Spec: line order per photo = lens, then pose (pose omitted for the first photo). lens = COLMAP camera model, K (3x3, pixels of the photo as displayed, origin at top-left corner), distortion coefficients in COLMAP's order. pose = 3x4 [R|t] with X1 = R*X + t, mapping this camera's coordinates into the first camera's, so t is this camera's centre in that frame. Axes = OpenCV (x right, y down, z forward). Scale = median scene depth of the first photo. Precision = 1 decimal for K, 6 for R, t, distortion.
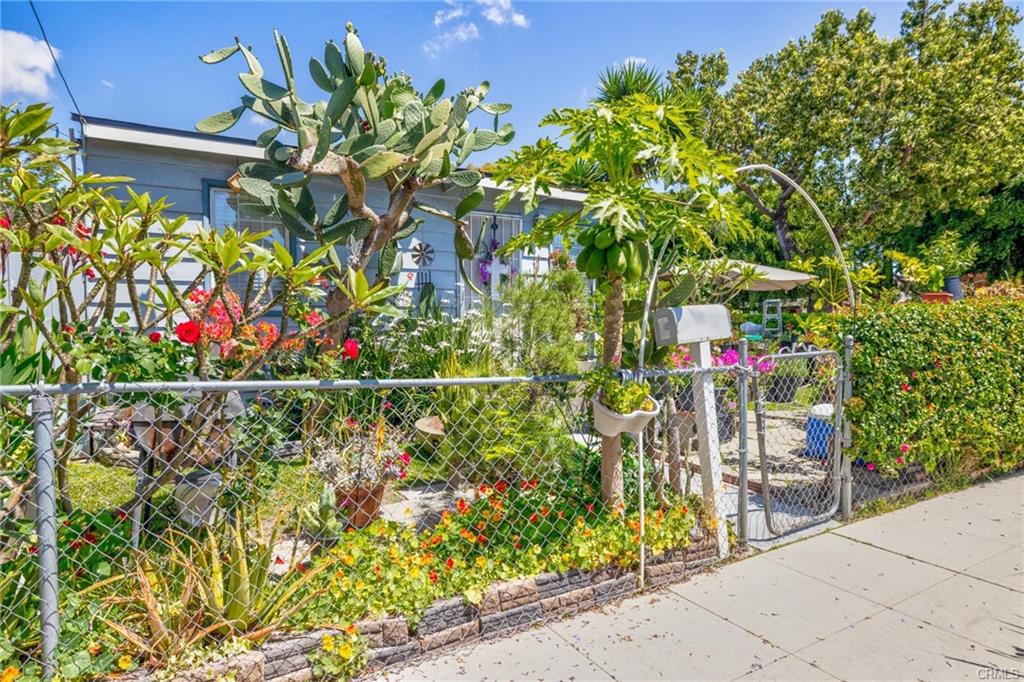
lens RADIAL K [[591.4, 0, 512.0], [0, 591.4, 341.0], [0, 0, 1]] dist [0.000135, -0.000122]
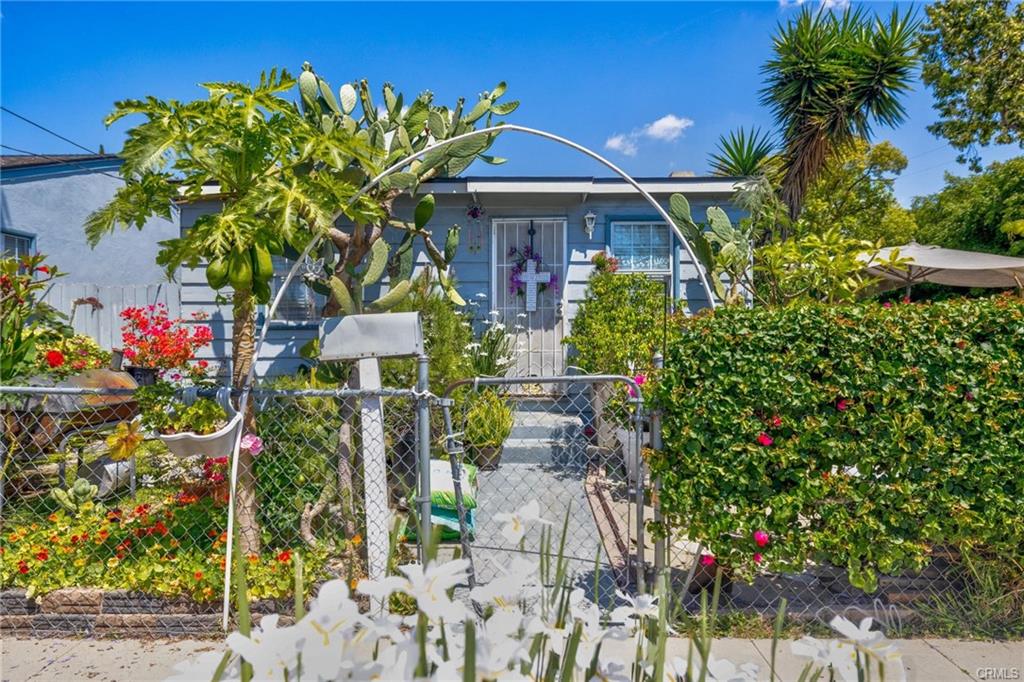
lens RADIAL K [[591.4, 0, 512.0], [0, 591.4, 341.0], [0, 0, 1]] dist [0.000135, -0.000122]
pose [[0.859115, 0.002860, -0.511775, 0.430208], [-0.012107, 0.999818, -0.014737, -0.006320], [0.511640, 0.018857, 0.858993, 0.182117]]
